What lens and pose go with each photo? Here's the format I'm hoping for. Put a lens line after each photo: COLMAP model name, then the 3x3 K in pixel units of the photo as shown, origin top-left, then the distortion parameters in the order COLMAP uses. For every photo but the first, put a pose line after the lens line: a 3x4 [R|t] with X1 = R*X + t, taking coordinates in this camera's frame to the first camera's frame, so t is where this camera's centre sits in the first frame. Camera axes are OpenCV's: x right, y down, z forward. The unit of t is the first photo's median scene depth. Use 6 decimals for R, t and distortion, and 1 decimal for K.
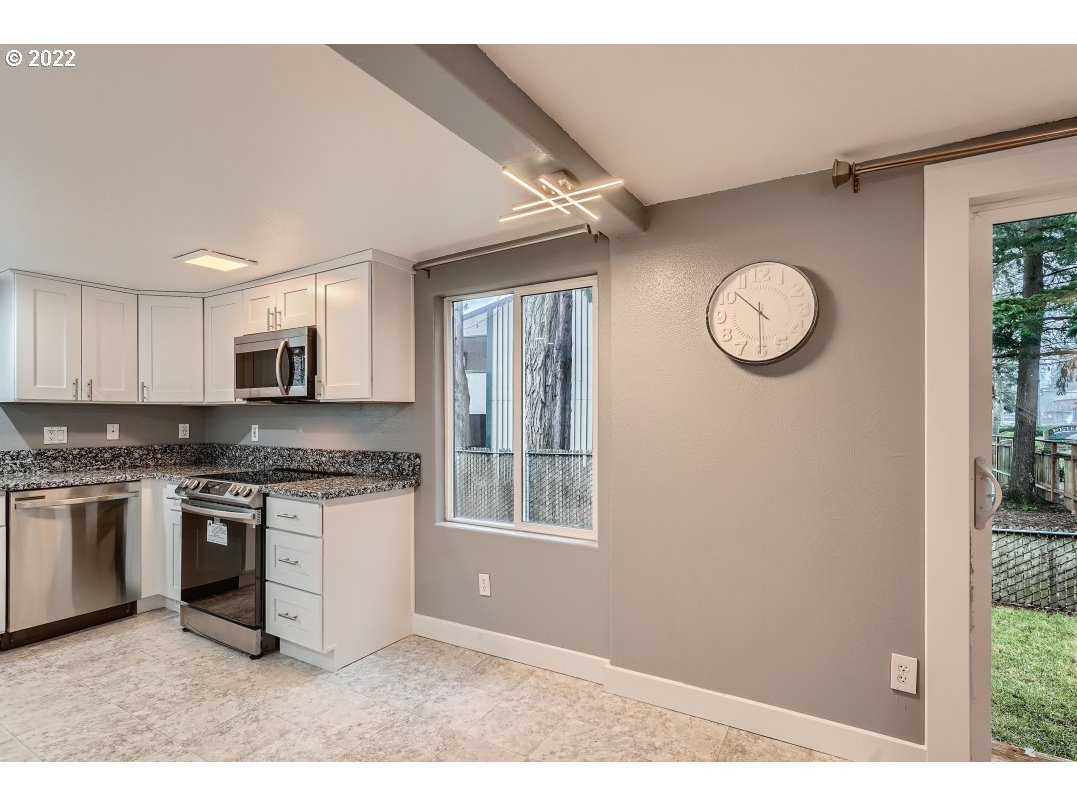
lens RADIAL K [[526.4, 0, 545.6], [0, 526.4, 419.9], [0, 0, 1]] dist [-0.010825, 0.005538]
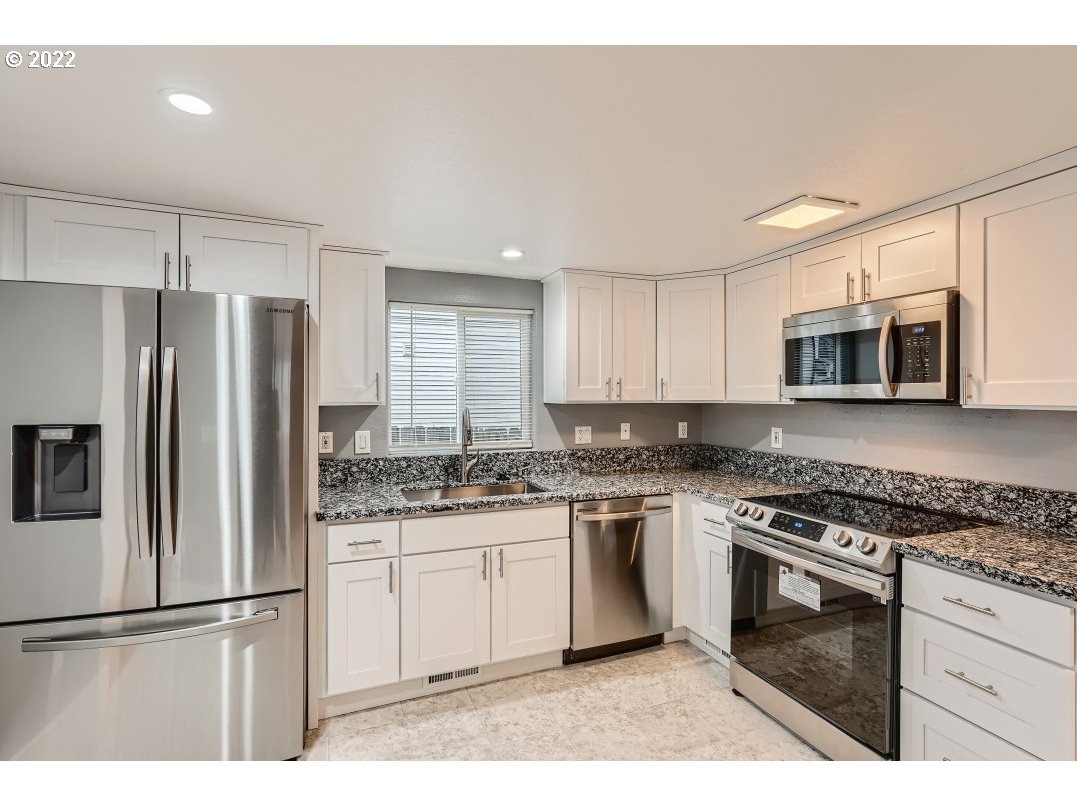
lens RADIAL K [[526.4, 0, 542.1], [0, 526.4, 399.2], [0, 0, 1]] dist [-0.010825, 0.005538]
pose [[0.789232, 0.002753, -0.614089, -0.402428], [0.000709, 0.999985, 0.005393, -0.044166], [0.614095, -0.004692, 0.789218, 0.180849]]
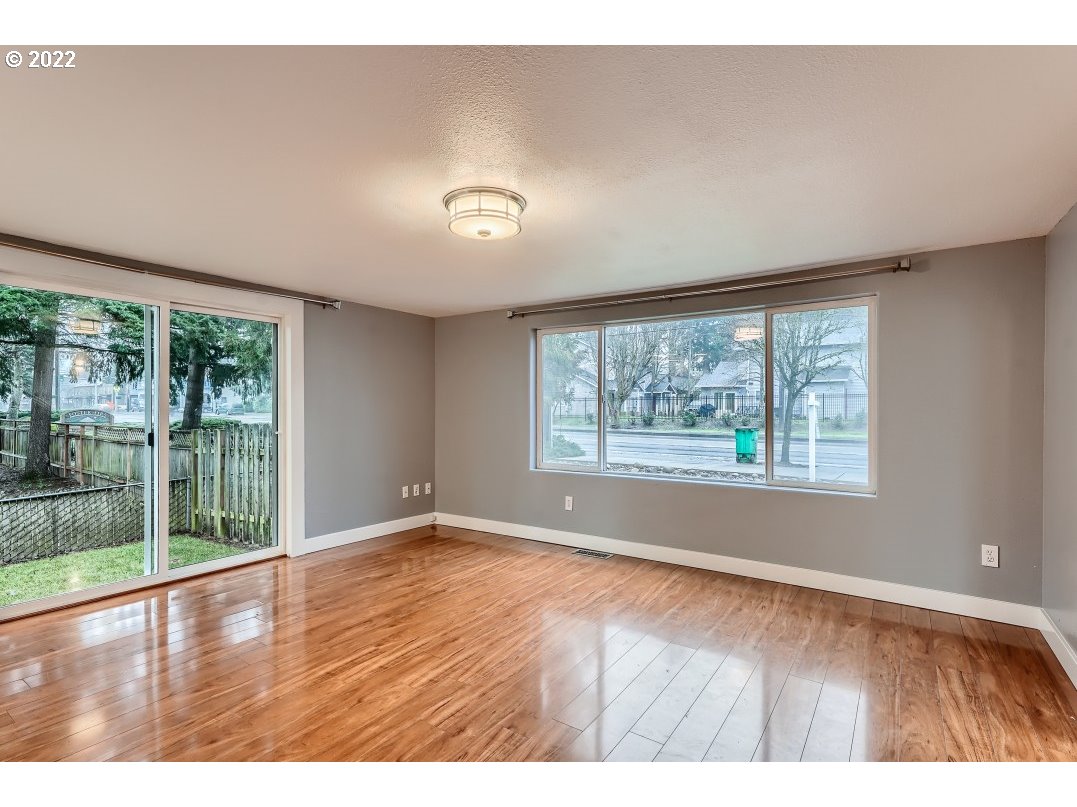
lens RADIAL K [[526.4, 0, 537.0], [0, 526.4, 411.8], [0, 0, 1]] dist [-0.010825, 0.005538]
pose [[0.077637, -0.005368, 0.996967, -0.351833], [-0.007602, 0.999953, 0.005976, 0.002118], [-0.996953, -0.008042, 0.077592, -0.450401]]
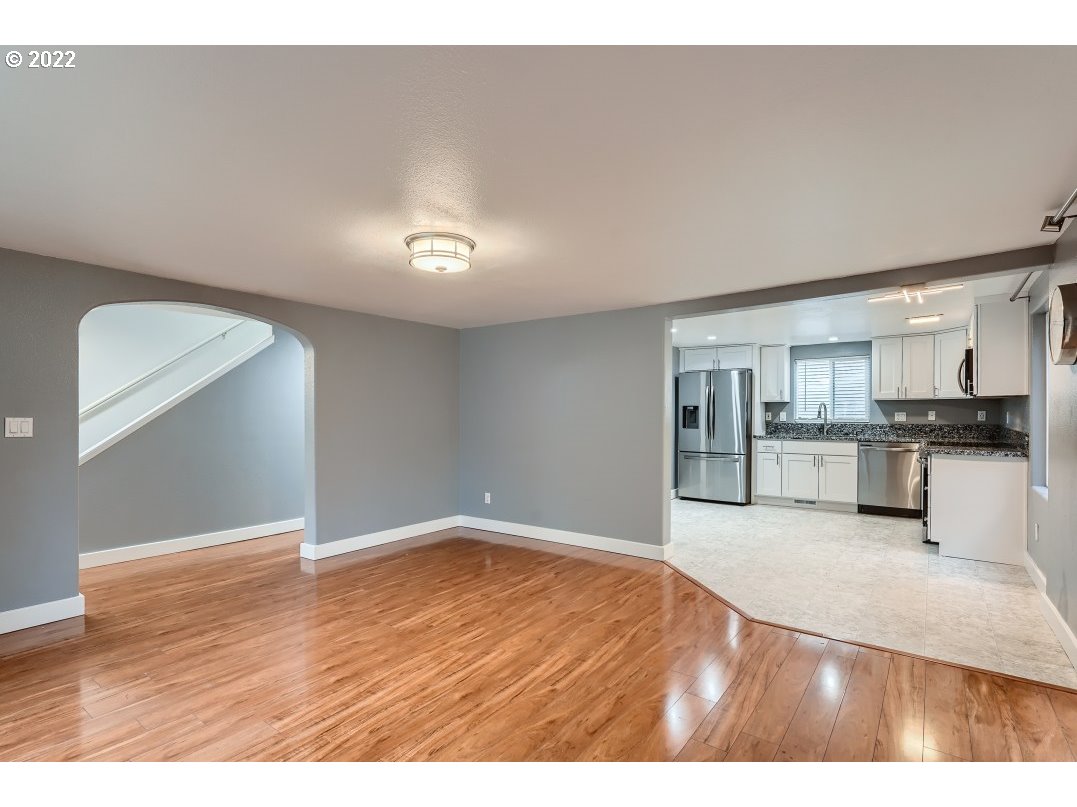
lens RADIAL K [[526.4, 0, 529.8], [0, 526.4, 423.7], [0, 0, 1]] dist [-0.010825, 0.005538]
pose [[-0.128476, 0.025129, -0.991394, 1.136335], [0.006492, 0.999679, 0.024498, -0.001304], [0.991691, -0.003289, -0.128598, -0.083429]]
